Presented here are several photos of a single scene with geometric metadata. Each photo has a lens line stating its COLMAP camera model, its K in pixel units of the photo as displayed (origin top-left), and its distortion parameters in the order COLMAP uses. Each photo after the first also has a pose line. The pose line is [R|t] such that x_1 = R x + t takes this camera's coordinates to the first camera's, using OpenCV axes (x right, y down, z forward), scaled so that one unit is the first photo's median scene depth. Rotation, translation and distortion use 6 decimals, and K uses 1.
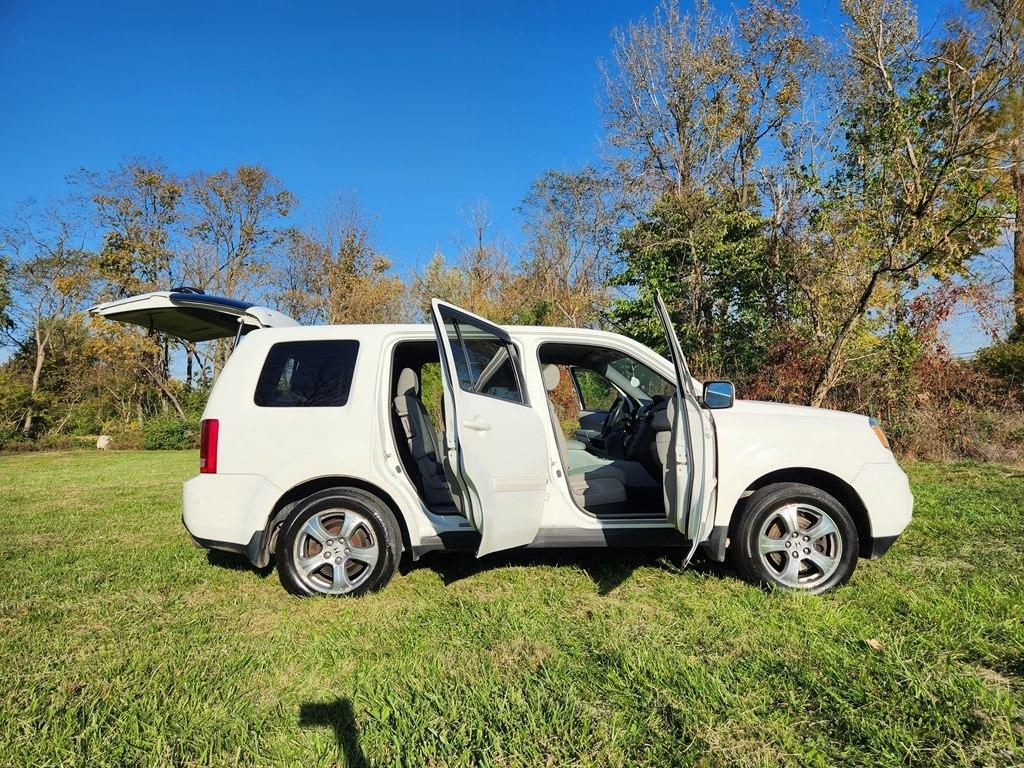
lens RADIAL K [[674.8, 0, 515.0], [0, 674.8, 383.5], [0, 0, 1]] dist [0.068786, -0.053856]
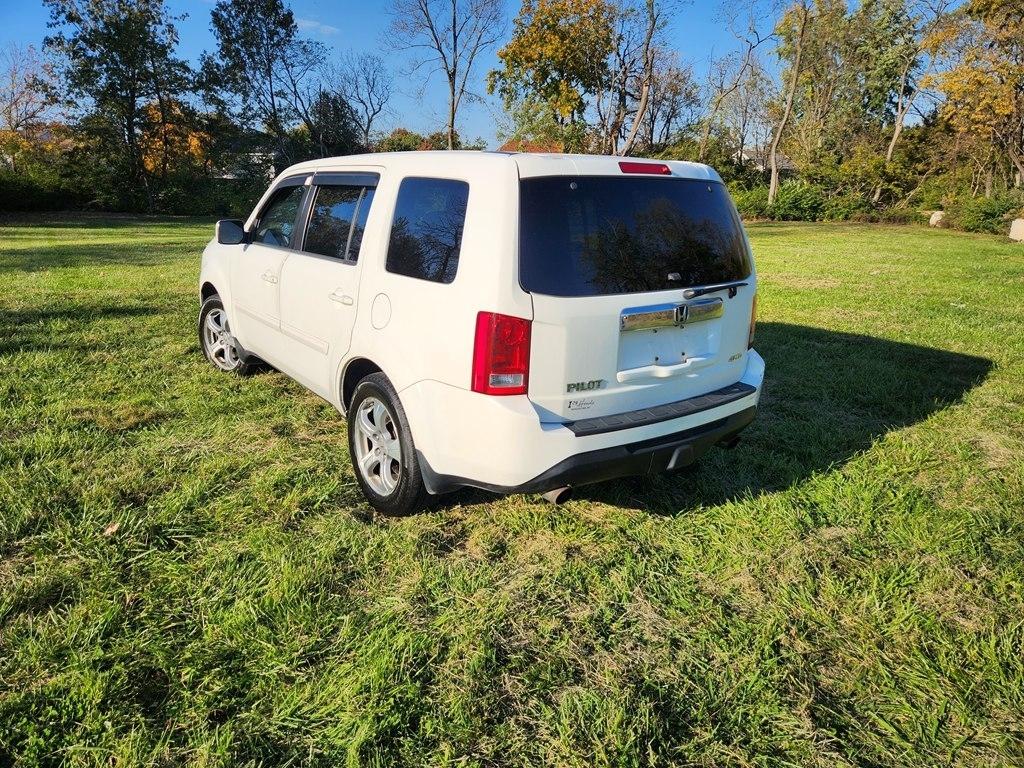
lens RADIAL K [[674.8, 0, 499.5], [0, 674.8, 373.8], [0, 0, 1]] dist [0.068786, -0.053856]
pose [[0.349055, 0.273962, -0.896161, 1.068487], [0.020972, 0.953788, 0.299748, -0.083953], [0.936868, -0.123422, 0.327179, 0.835424]]
